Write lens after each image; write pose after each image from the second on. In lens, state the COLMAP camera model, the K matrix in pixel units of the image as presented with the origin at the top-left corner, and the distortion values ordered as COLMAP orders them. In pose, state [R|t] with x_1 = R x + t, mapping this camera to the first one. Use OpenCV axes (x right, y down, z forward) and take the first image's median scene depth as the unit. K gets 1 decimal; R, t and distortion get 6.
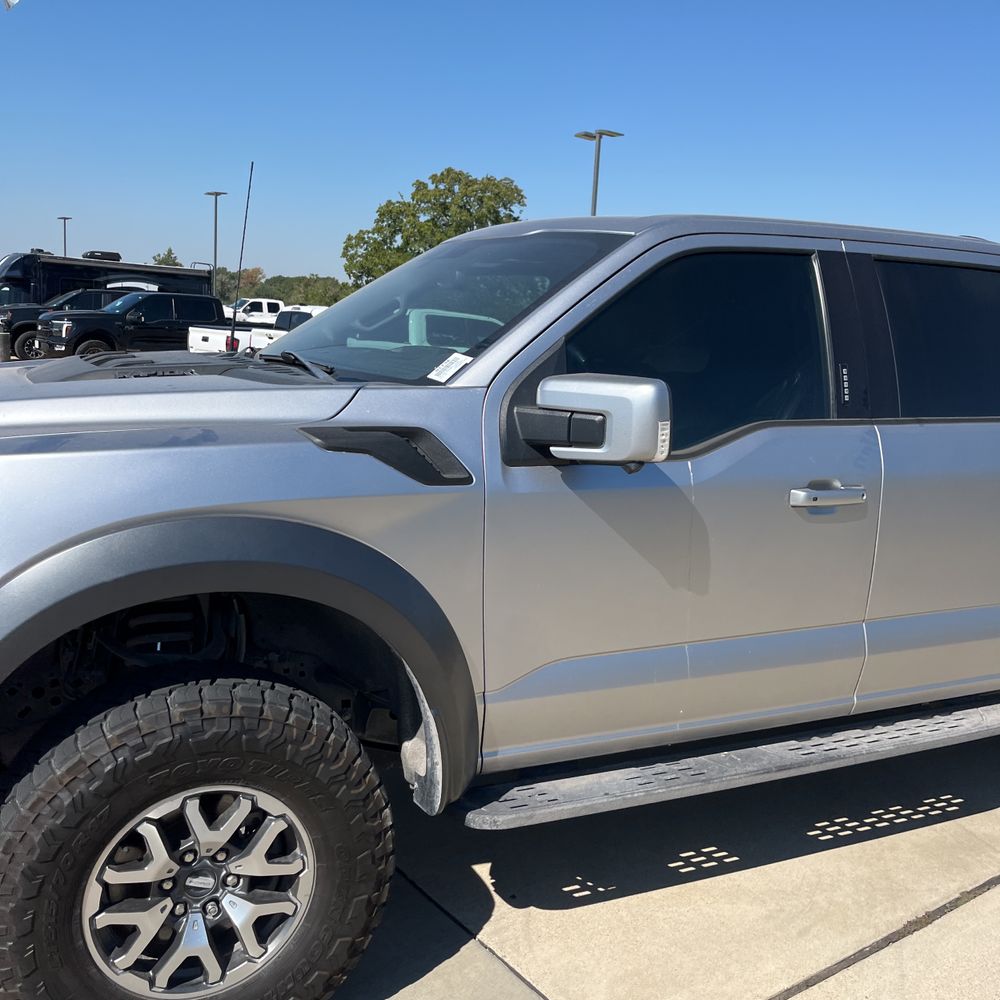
lens RADIAL K [[1022.9, 0, 492.7], [0, 1022.9, 500.5], [0, 0, 1]] dist [0.025659, 0.000000]
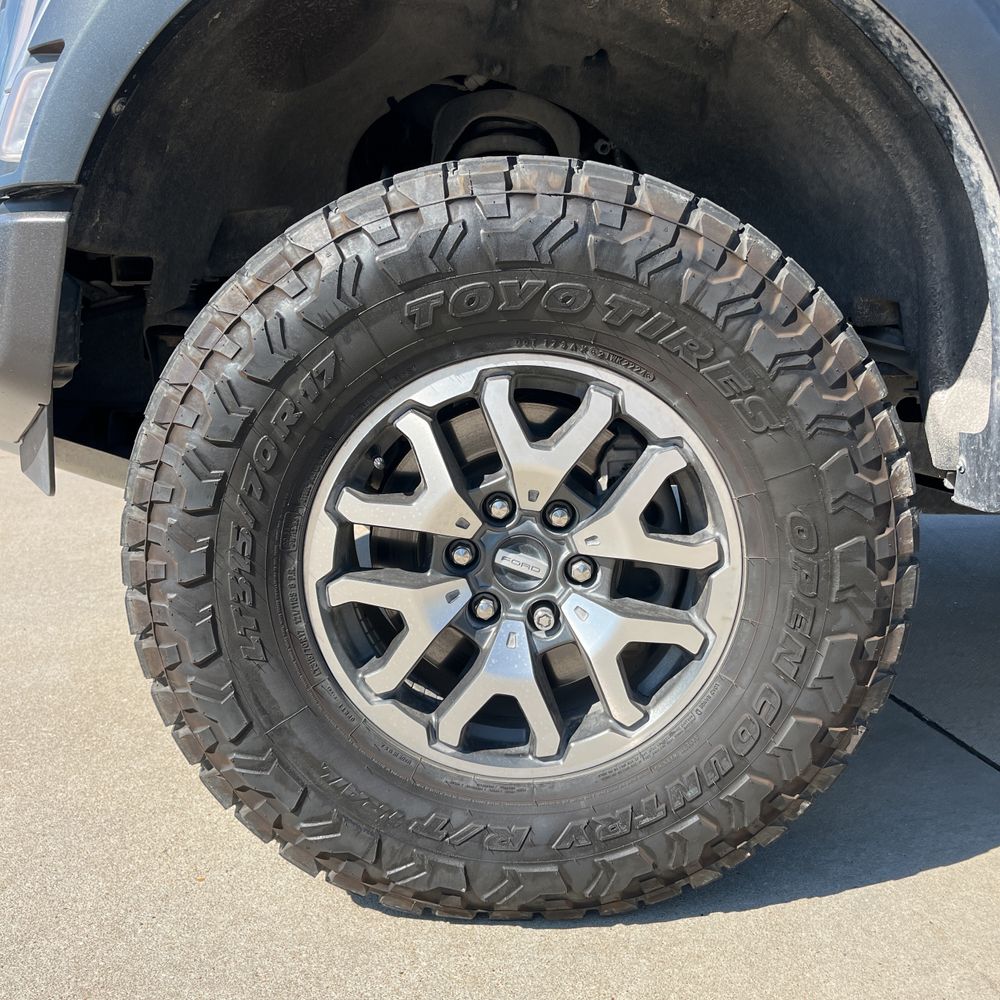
lens RADIAL K [[1022.9, 0, 495.5], [0, 1022.9, 492.6], [0, 0, 1]] dist [0.025659, 0.000000]
pose [[0.900745, 0.013360, -0.434143, -0.069603], [-0.009208, 0.999890, 0.011665, 0.325758], [0.434251, -0.006510, 0.900768, 0.518945]]
